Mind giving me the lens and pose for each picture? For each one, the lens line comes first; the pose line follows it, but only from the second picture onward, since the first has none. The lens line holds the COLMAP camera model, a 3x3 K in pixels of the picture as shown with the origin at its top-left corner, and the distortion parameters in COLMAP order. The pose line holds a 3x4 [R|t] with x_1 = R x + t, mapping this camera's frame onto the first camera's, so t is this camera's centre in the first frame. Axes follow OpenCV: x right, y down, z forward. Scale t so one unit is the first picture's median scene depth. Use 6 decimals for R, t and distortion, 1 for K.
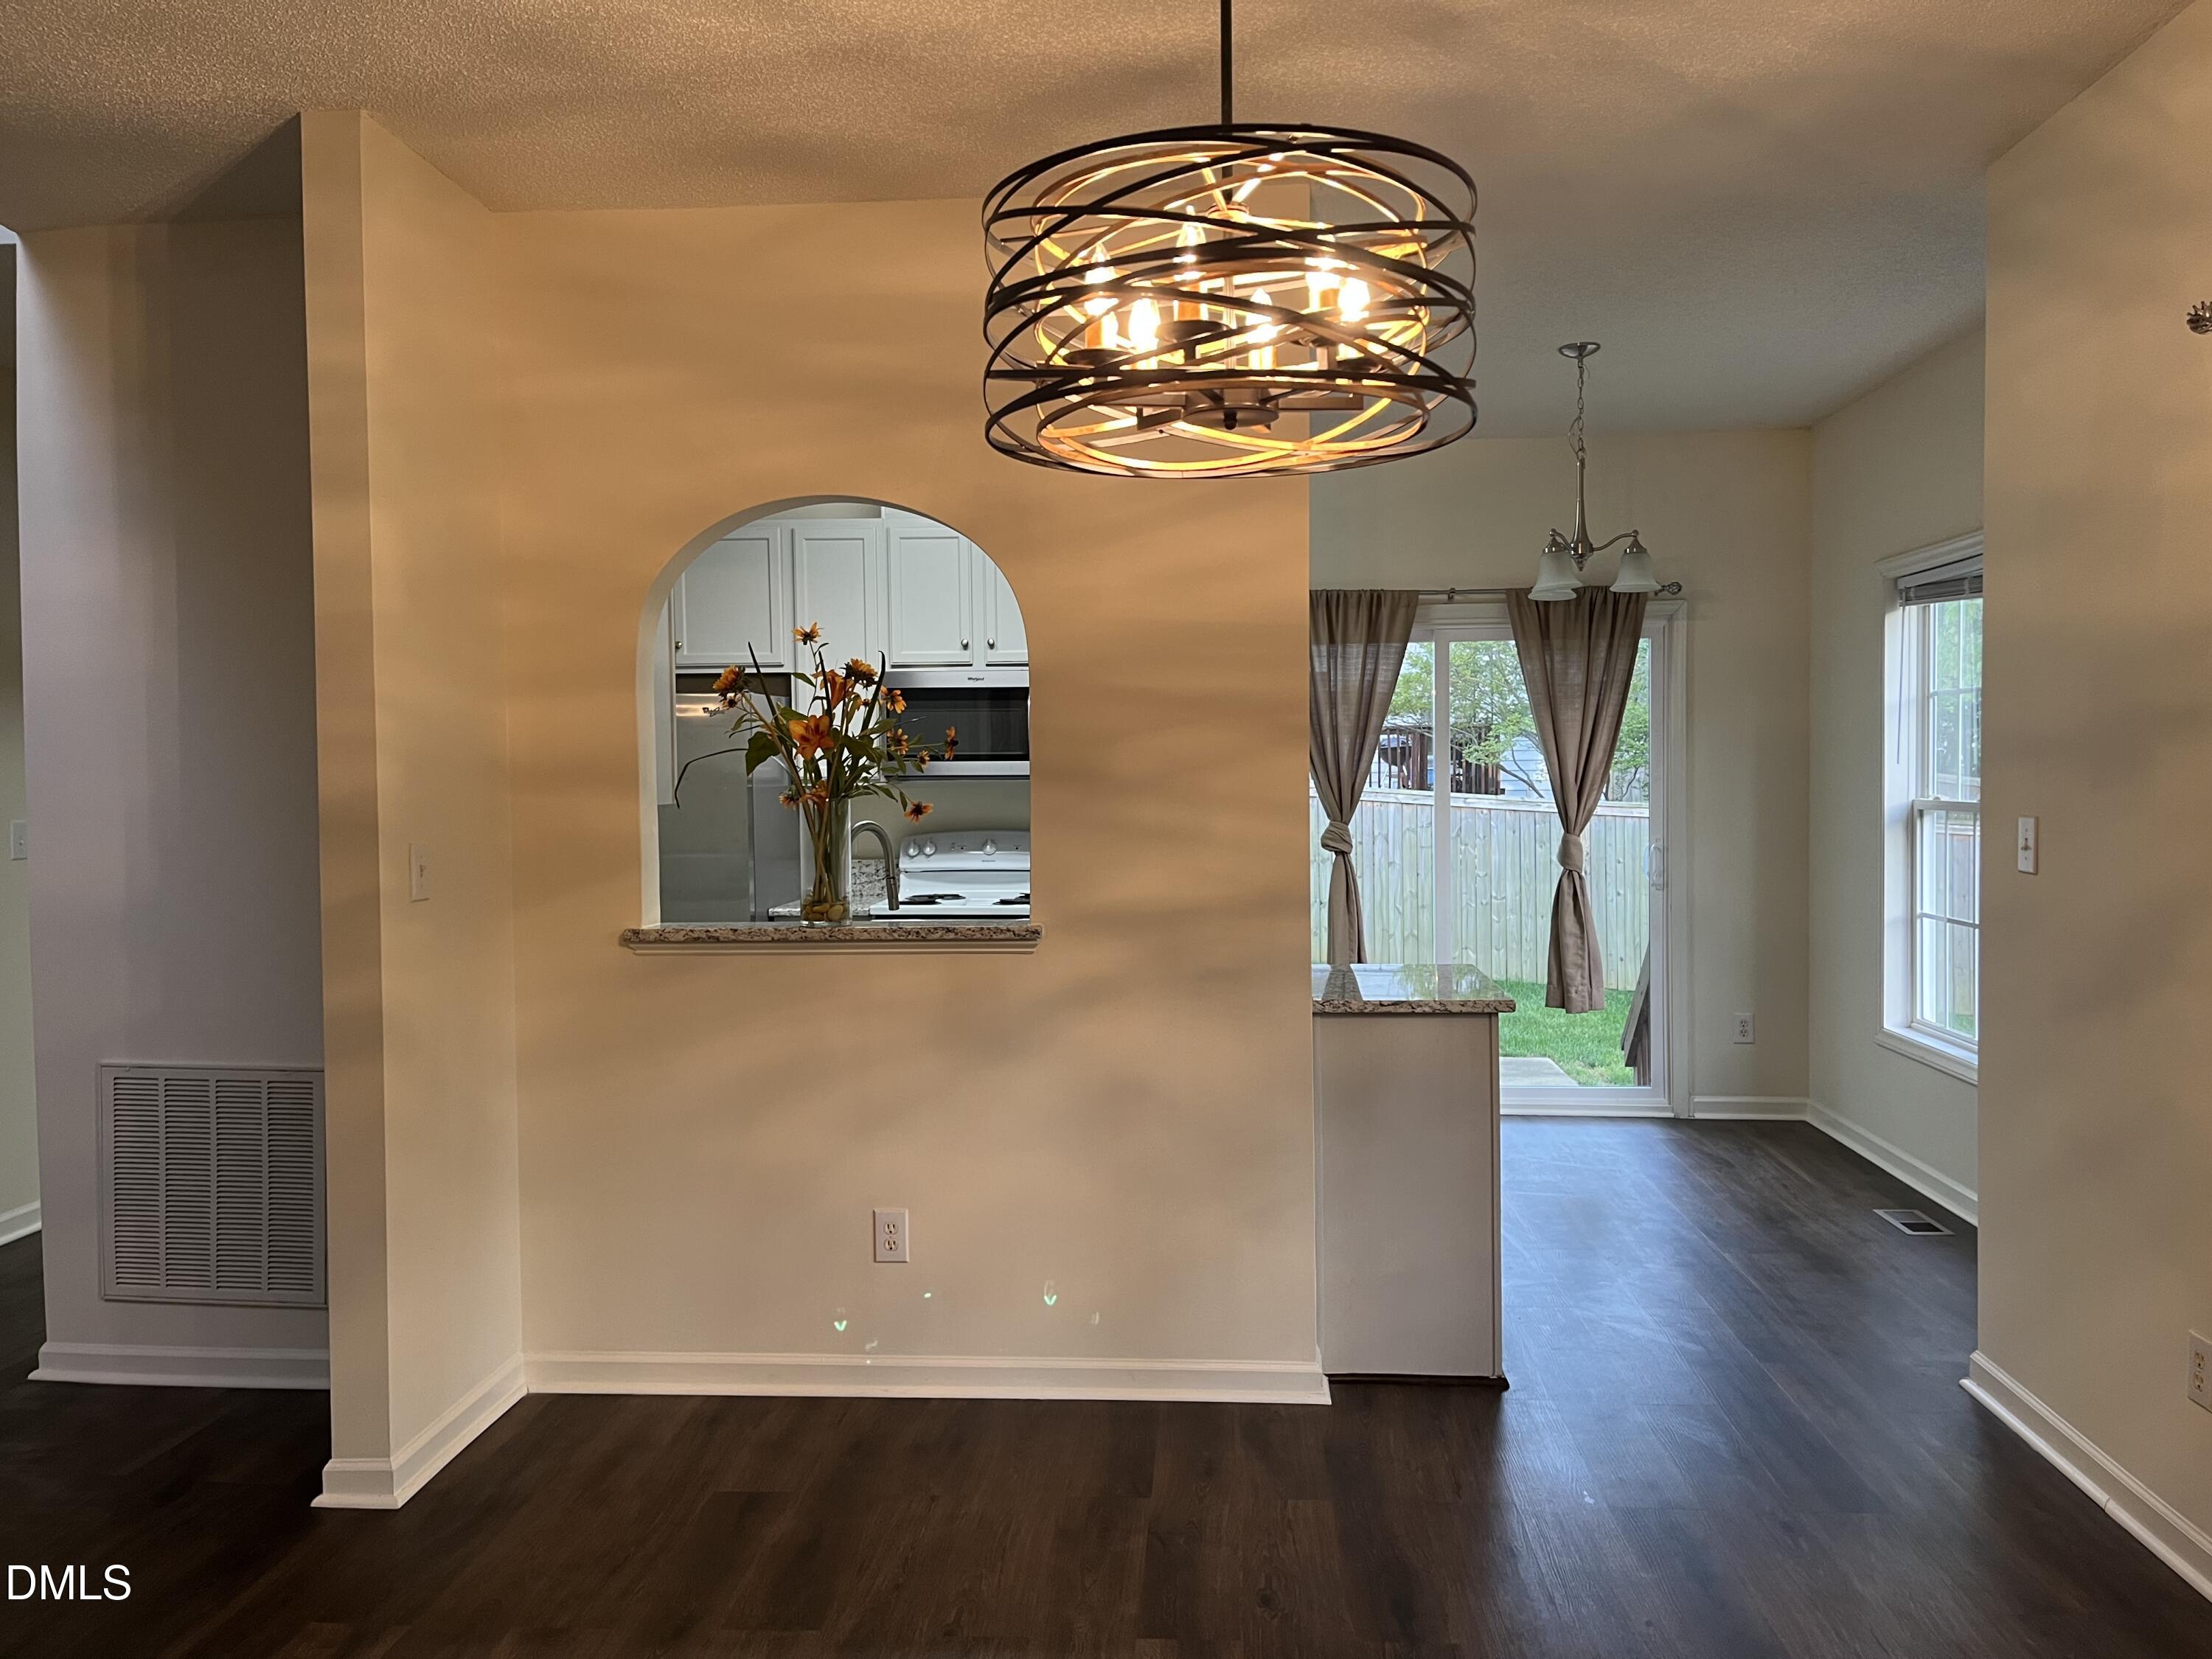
lens RADIAL K [[1668.2, 0, 1098.5], [0, 1668.2, 818.8], [0, 0, 1]] dist [0.060387, -0.068351]
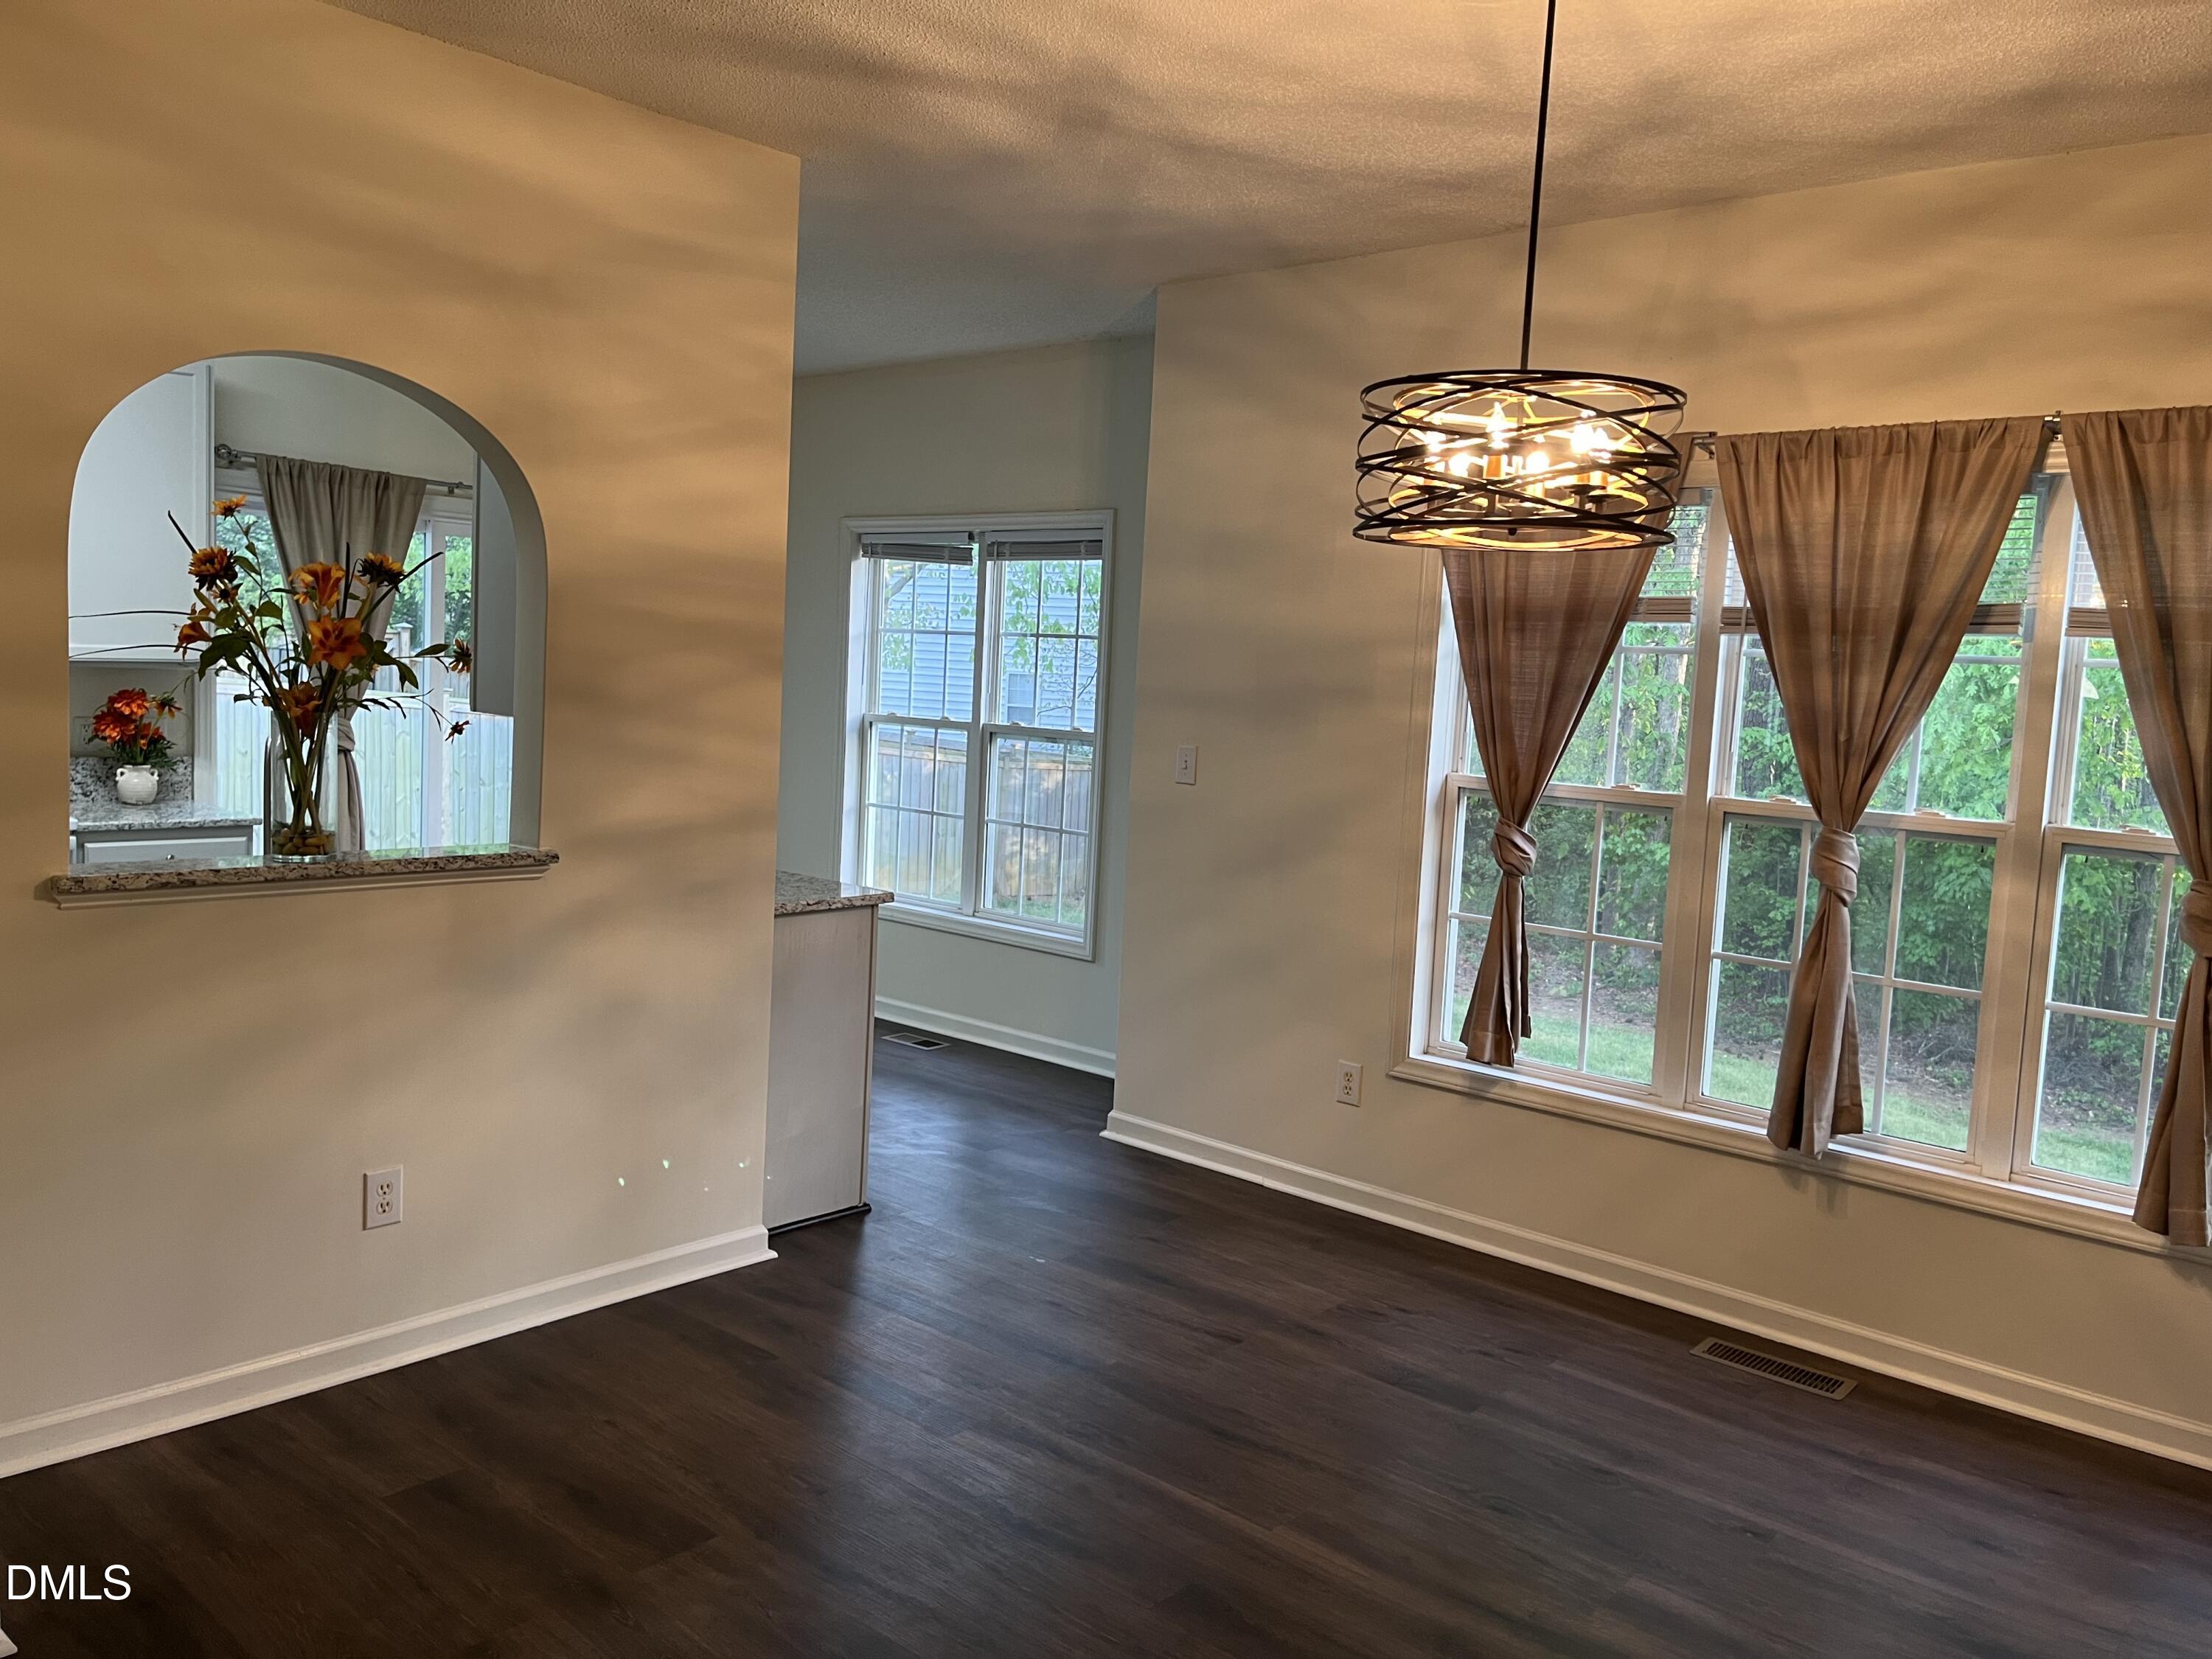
lens RADIAL K [[1668.2, 0, 1122.8], [0, 1668.2, 825.2], [0, 0, 1]] dist [0.060387, -0.068351]
pose [[0.597149, -0.032734, 0.801462, -0.616494], [-0.032711, 0.997342, 0.065106, -0.024091], [-0.801463, -0.065095, 0.594491, 0.154785]]
